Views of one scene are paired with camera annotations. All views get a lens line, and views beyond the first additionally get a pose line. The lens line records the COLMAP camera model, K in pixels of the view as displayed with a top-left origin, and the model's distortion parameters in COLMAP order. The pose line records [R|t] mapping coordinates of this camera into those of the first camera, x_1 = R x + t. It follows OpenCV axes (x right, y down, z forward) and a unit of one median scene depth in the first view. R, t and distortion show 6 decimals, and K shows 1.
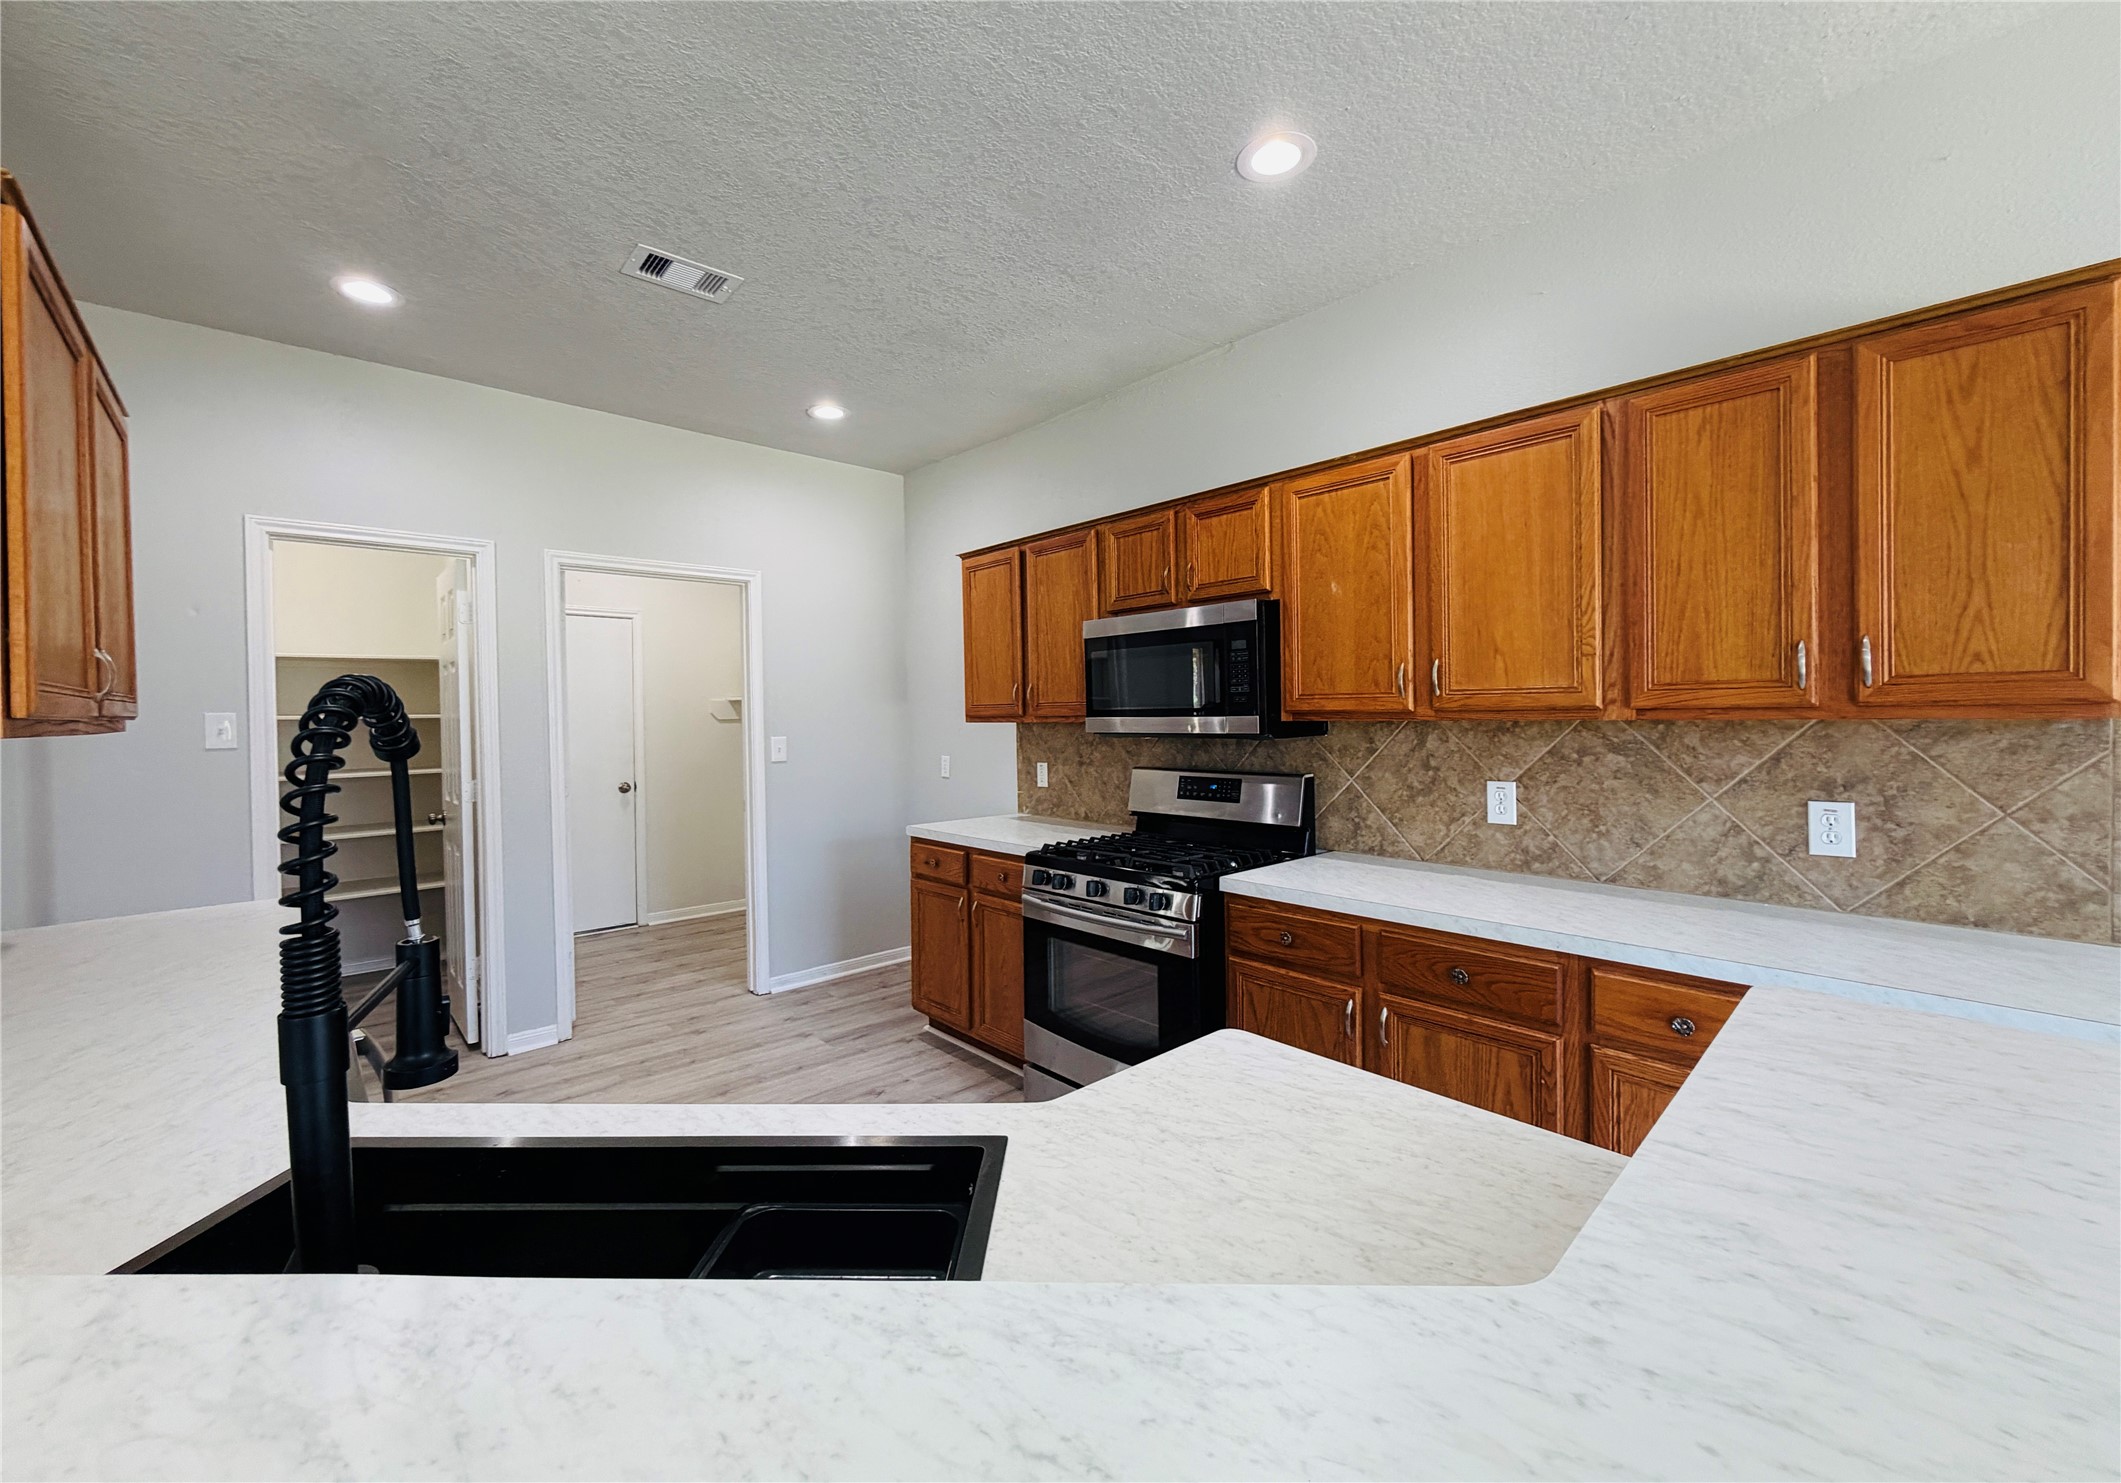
lens RADIAL K [[846.0, 0, 1058.7], [0, 846.0, 721.2], [0, 0, 1]] dist [0.000521, 0.000088]
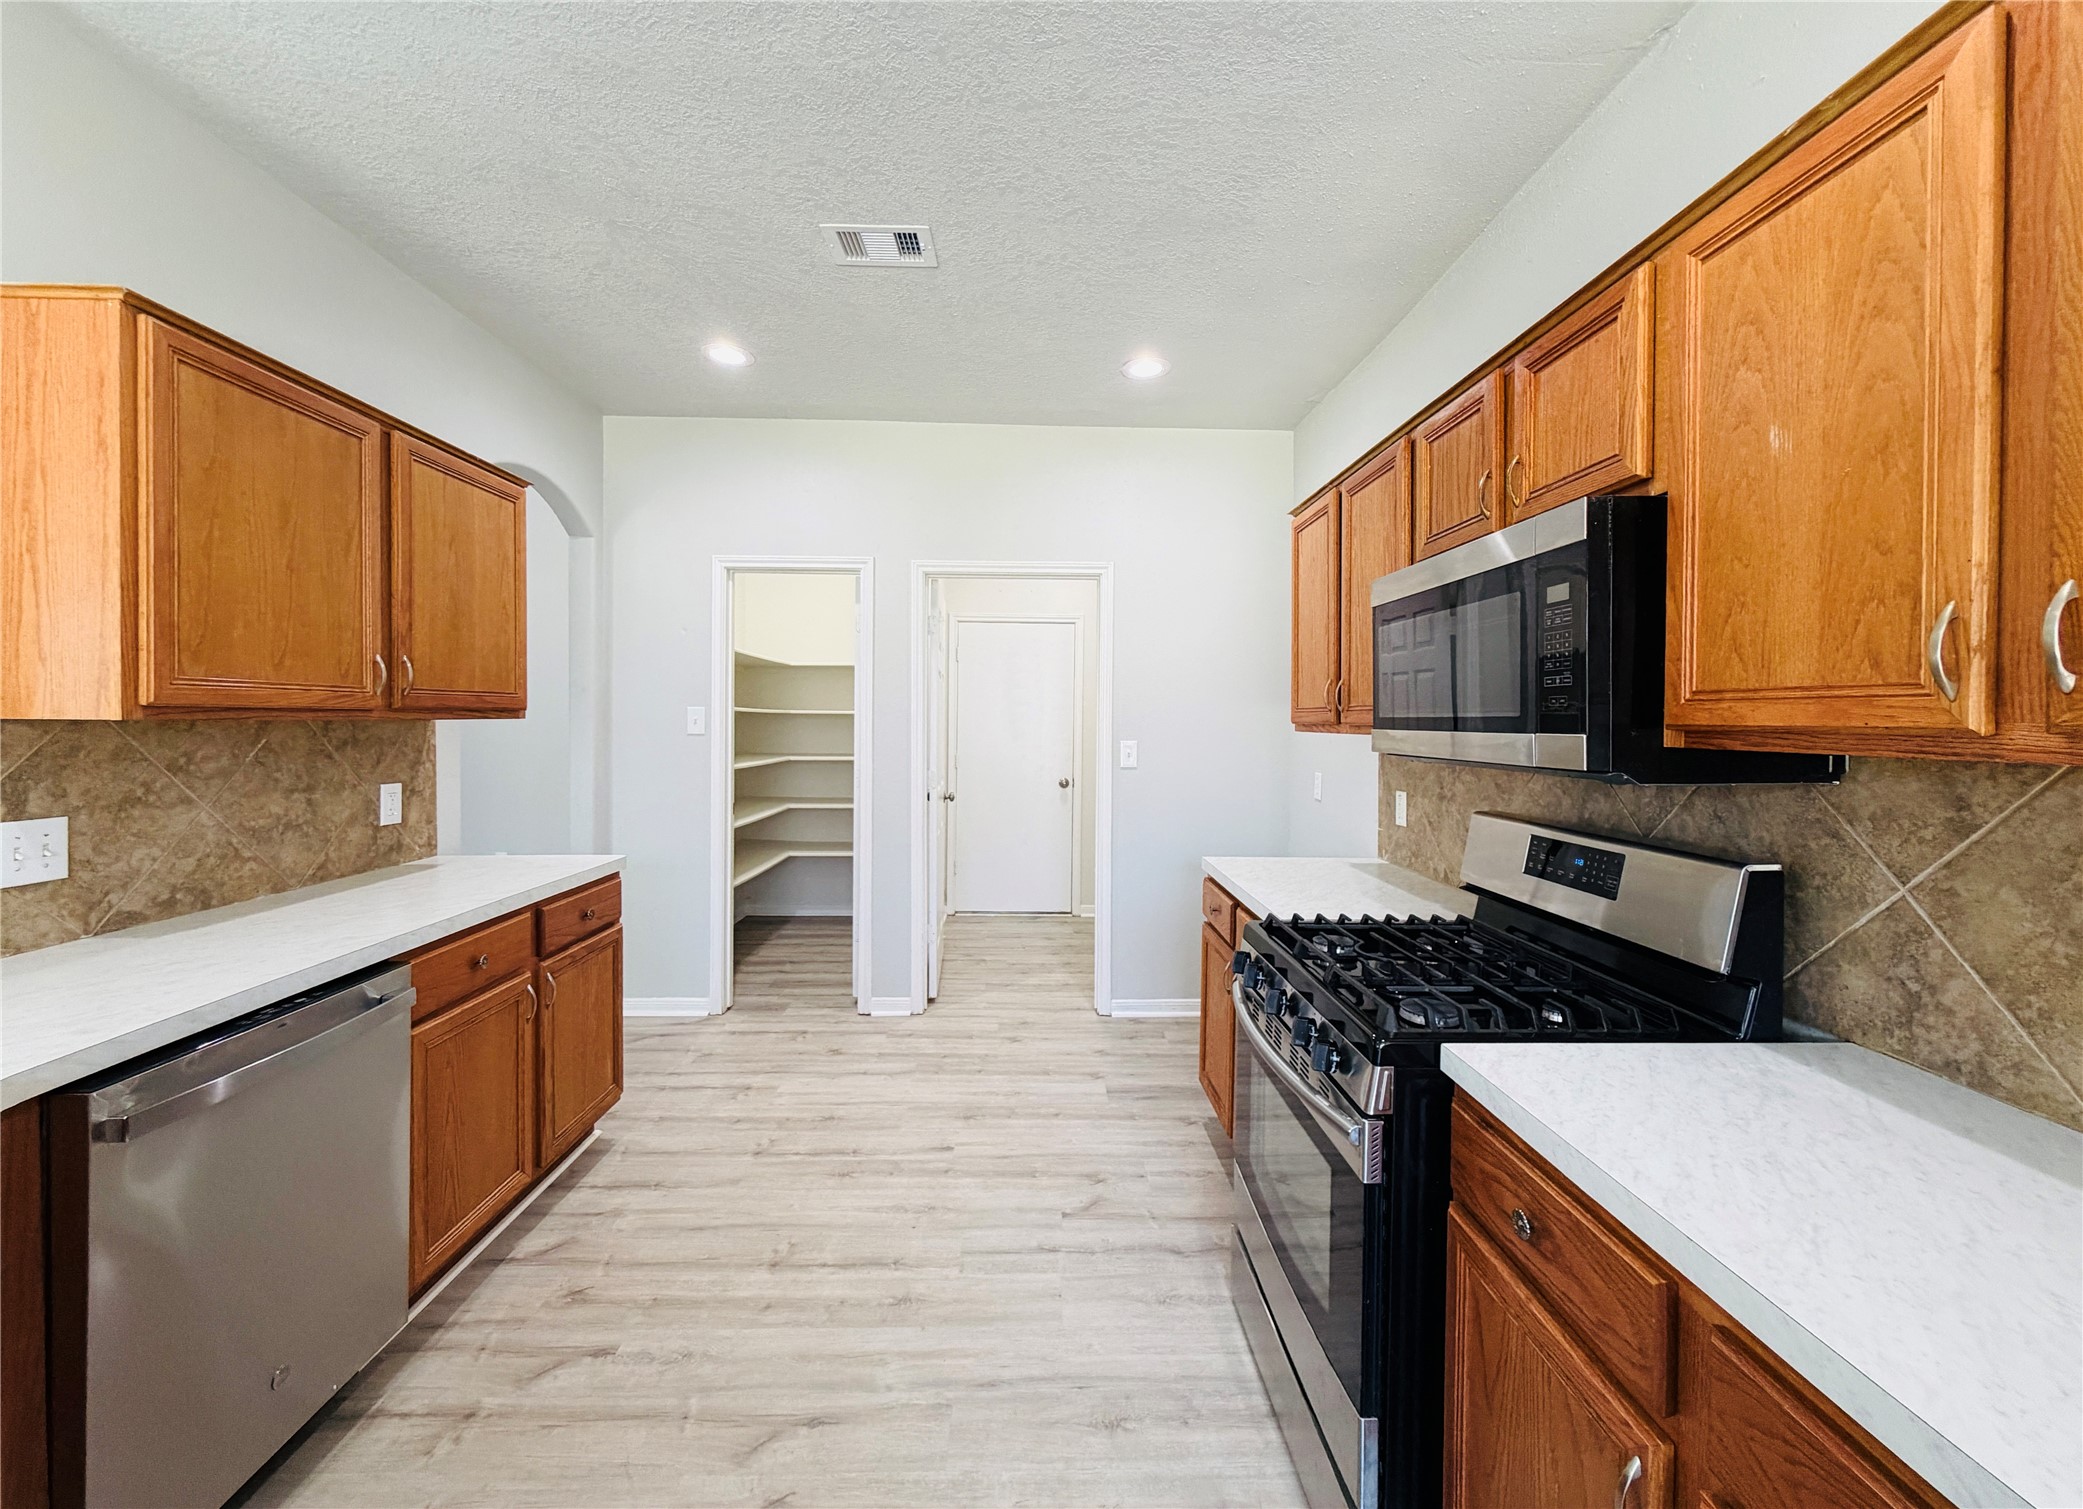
lens RADIAL K [[828.5, 0, 1046.7], [0, 828.5, 728.6], [0, 0, 1]] dist [0.000441, 0.000306]
pose [[0.760027, 0.028115, -0.649283, 0.286238], [-0.025176, 0.999588, 0.013813, -0.007780], [0.649403, 0.005848, 0.760422, 0.395466]]
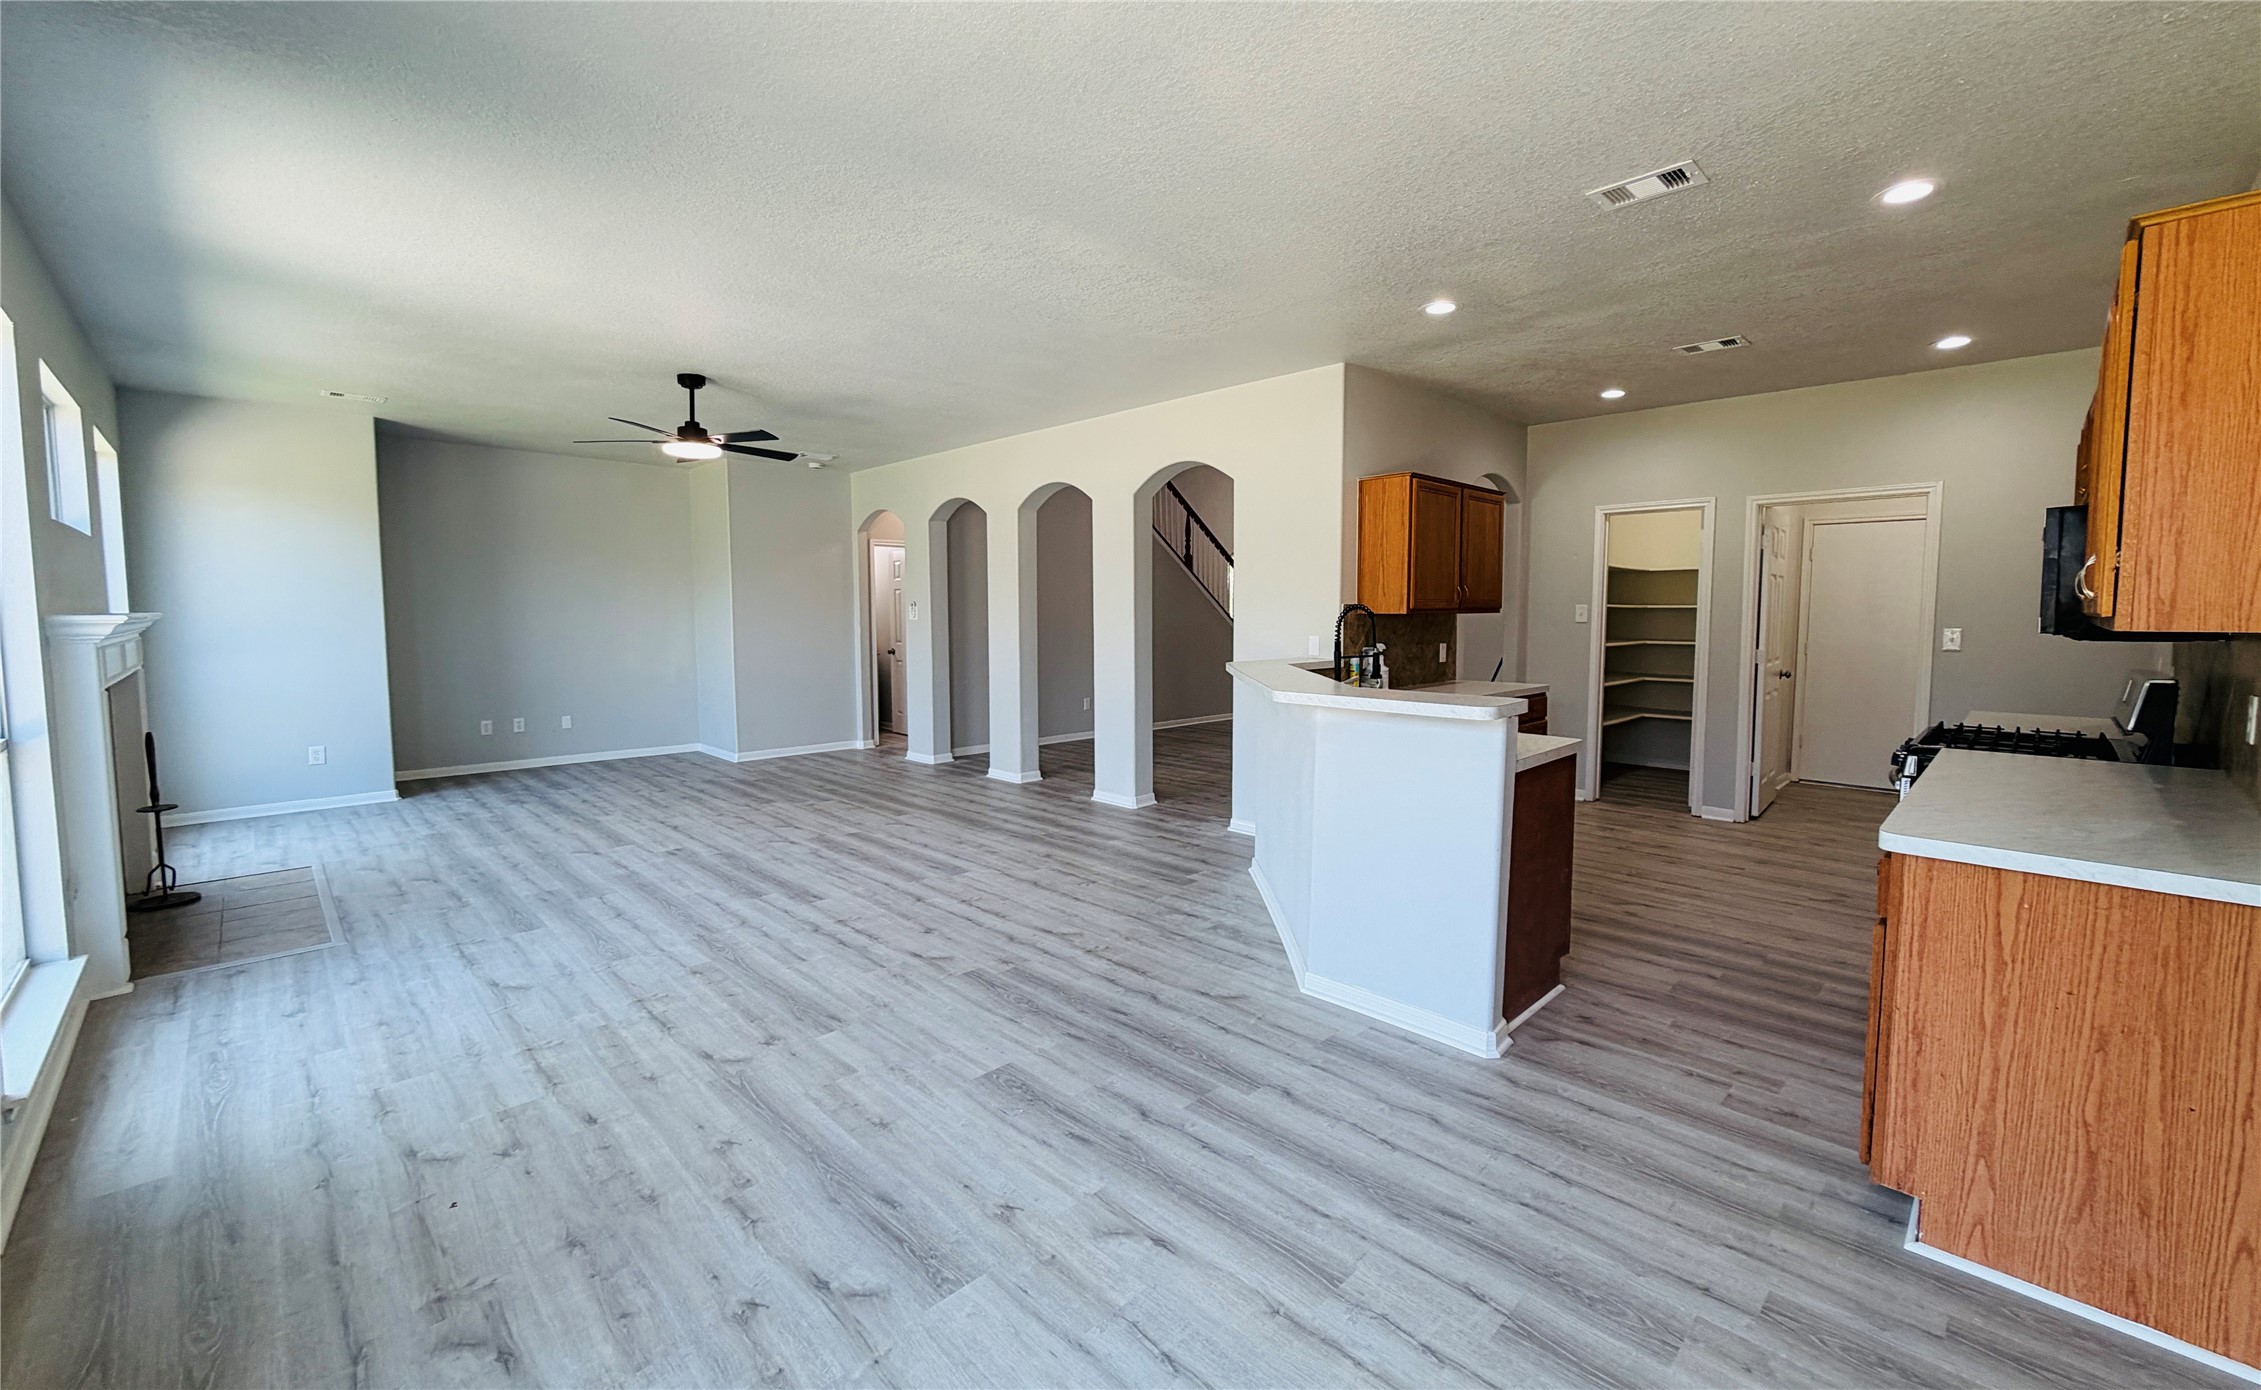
lens RADIAL K [[907.0, 0, 1134.8], [0, 907.0, 673.3], [0, 0, 1]] dist [-0.000669, 0.000022]
pose [[0.047498, 0.084198, -0.995316, 1.255425], [-0.011239, 0.996423, 0.083756, -0.017447], [0.998808, 0.007208, 0.048274, -0.210015]]
